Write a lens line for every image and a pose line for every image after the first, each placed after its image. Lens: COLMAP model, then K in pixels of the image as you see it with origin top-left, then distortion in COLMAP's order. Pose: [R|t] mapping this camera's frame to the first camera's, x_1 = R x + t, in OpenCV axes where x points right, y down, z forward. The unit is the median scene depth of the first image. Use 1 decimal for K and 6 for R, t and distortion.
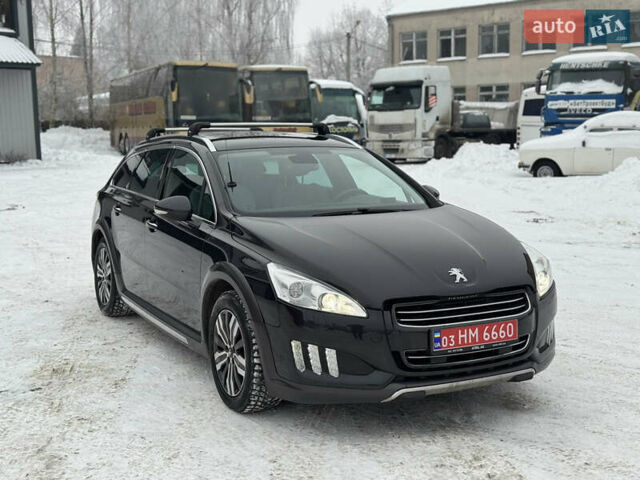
lens RADIAL K [[879.1, 0, 324.8], [0, 879.1, 241.8], [0, 0, 1]] dist [0.117521, 0.000000]
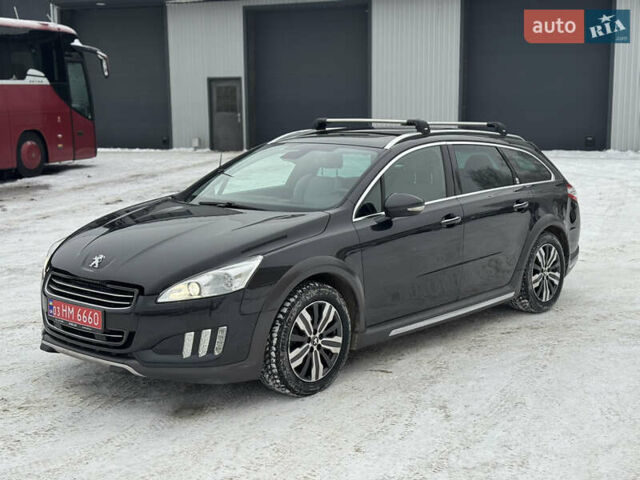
lens RADIAL K [[879.1, 0, 320.9], [0, 879.1, 239.9], [0, 0, 1]] dist [0.117521, 0.000000]
pose [[0.369782, 0.142419, -0.918138, 1.092608], [-0.132144, 0.986198, 0.099755, -0.117986], [0.919673, 0.084439, 0.383498, 0.702430]]
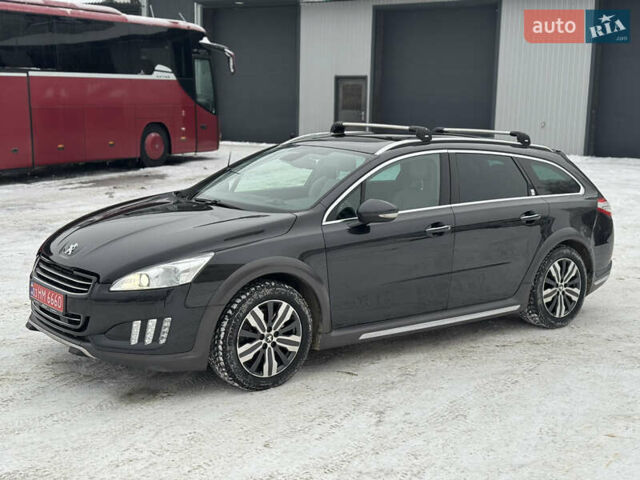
lens RADIAL K [[879.1, 0, 321.5], [0, 879.1, 241.6], [0, 0, 1]] dist [0.117521, 0.000000]
pose [[0.196761, 0.163080, -0.966794, 1.179658], [-0.167998, 0.977094, 0.130626, -0.159539], [0.965951, 0.136718, 0.219651, 0.902592]]
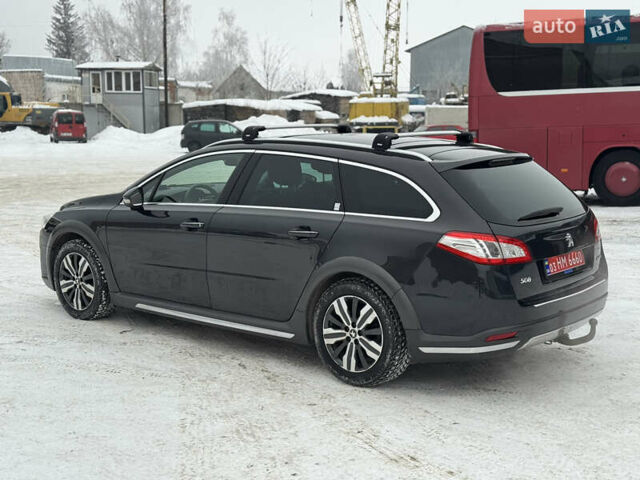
lens RADIAL K [[879.1, 0, 323.4], [0, 879.1, 243.4], [0, 0, 1]] dist [0.117521, 0.000000]
pose [[-0.919184, 0.082035, -0.385190, 0.380367], [-0.034640, 0.957433, 0.286570, -0.373225], [0.392302, 0.276753, -0.877215, 2.426162]]
